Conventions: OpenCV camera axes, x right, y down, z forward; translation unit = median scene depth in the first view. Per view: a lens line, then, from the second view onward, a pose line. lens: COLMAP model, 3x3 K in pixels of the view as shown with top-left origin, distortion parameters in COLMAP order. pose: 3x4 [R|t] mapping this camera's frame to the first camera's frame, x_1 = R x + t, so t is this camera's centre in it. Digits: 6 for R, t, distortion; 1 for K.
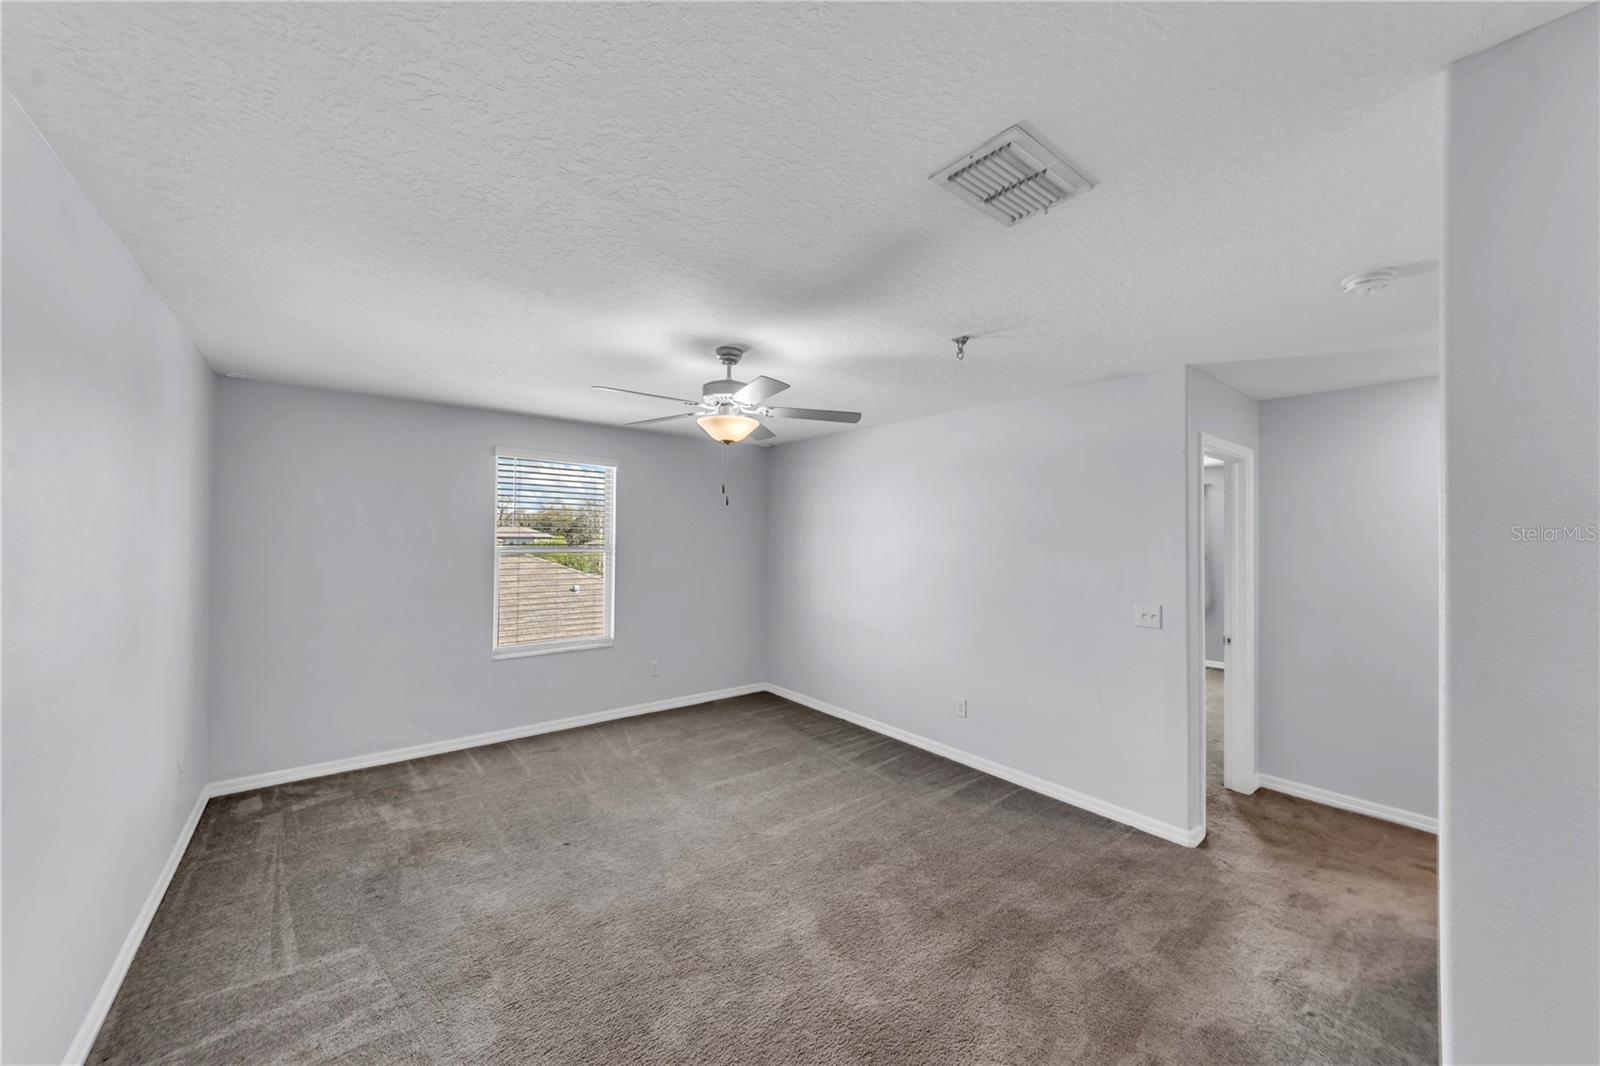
lens RADIAL K [[590.7, 0, 800.0], [0, 590.7, 535.2], [0, 0, 1]] dist [-0.001118, -0.000126]
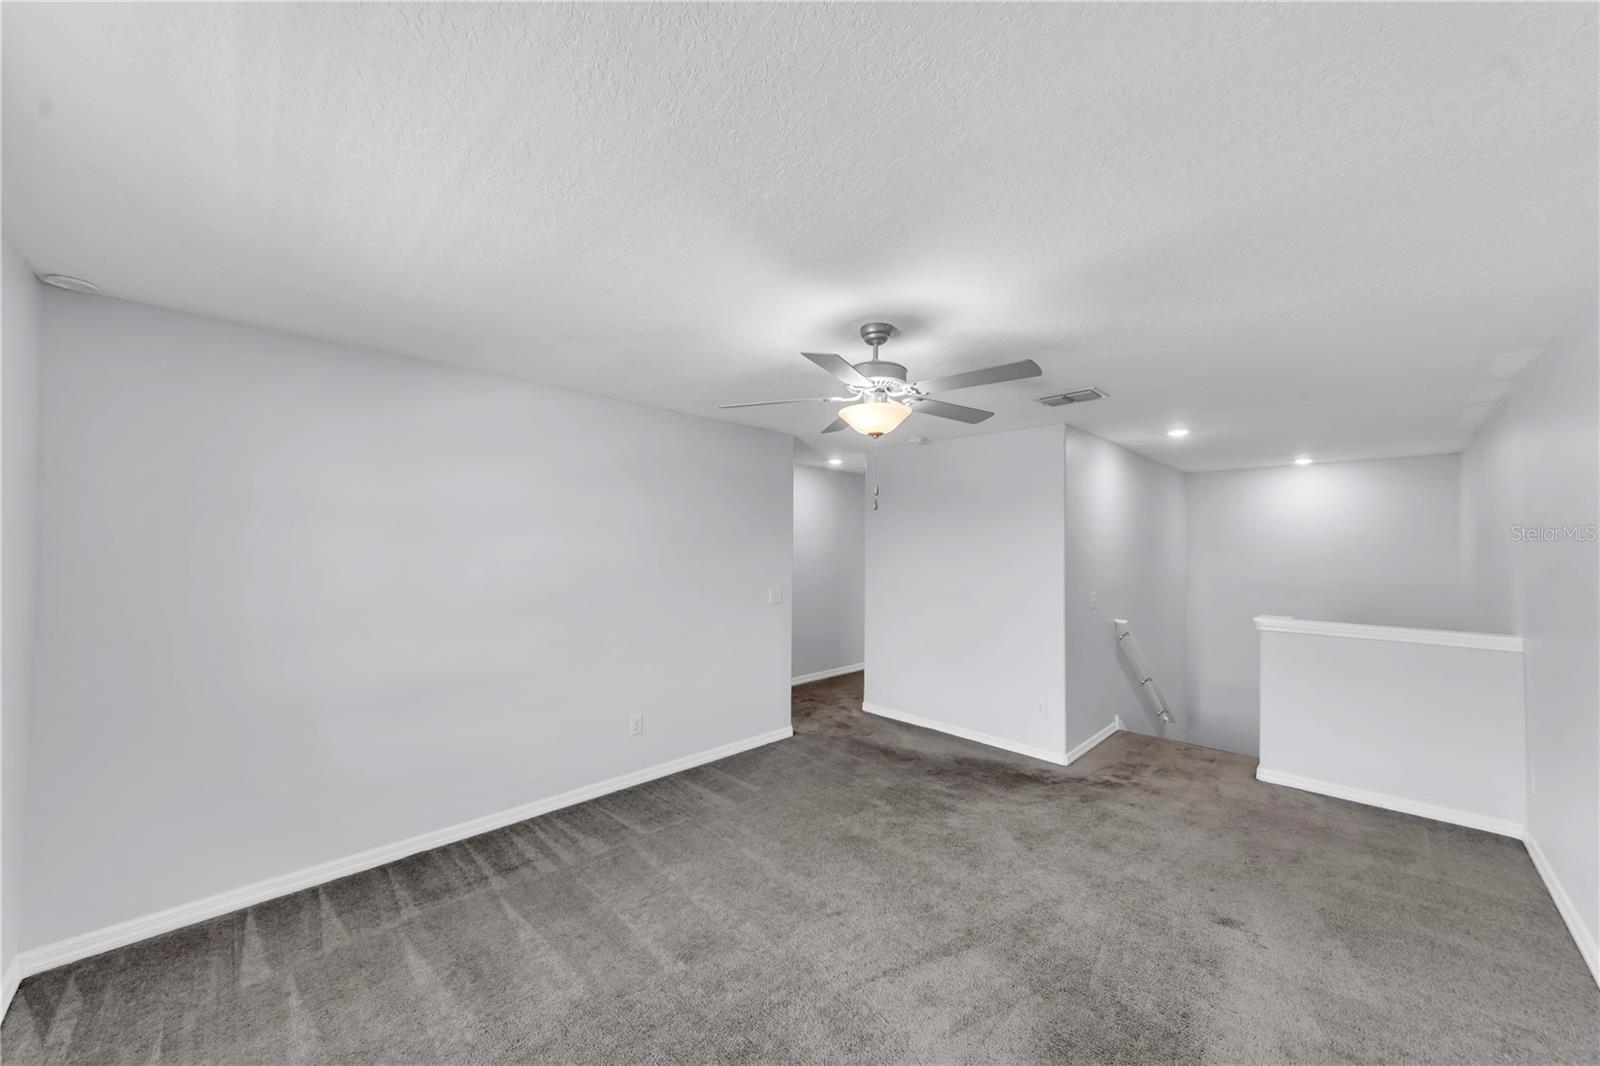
lens RADIAL K [[590.7, 0, 800.4], [0, 590.7, 537.1], [0, 0, 1]] dist [-0.001118, -0.000126]
pose [[-0.120929, 0.001403, 0.992660, -0.744869], [-0.008397, 0.999962, -0.002437, -0.004830], [-0.992626, -0.008630, -0.120913, 0.940490]]
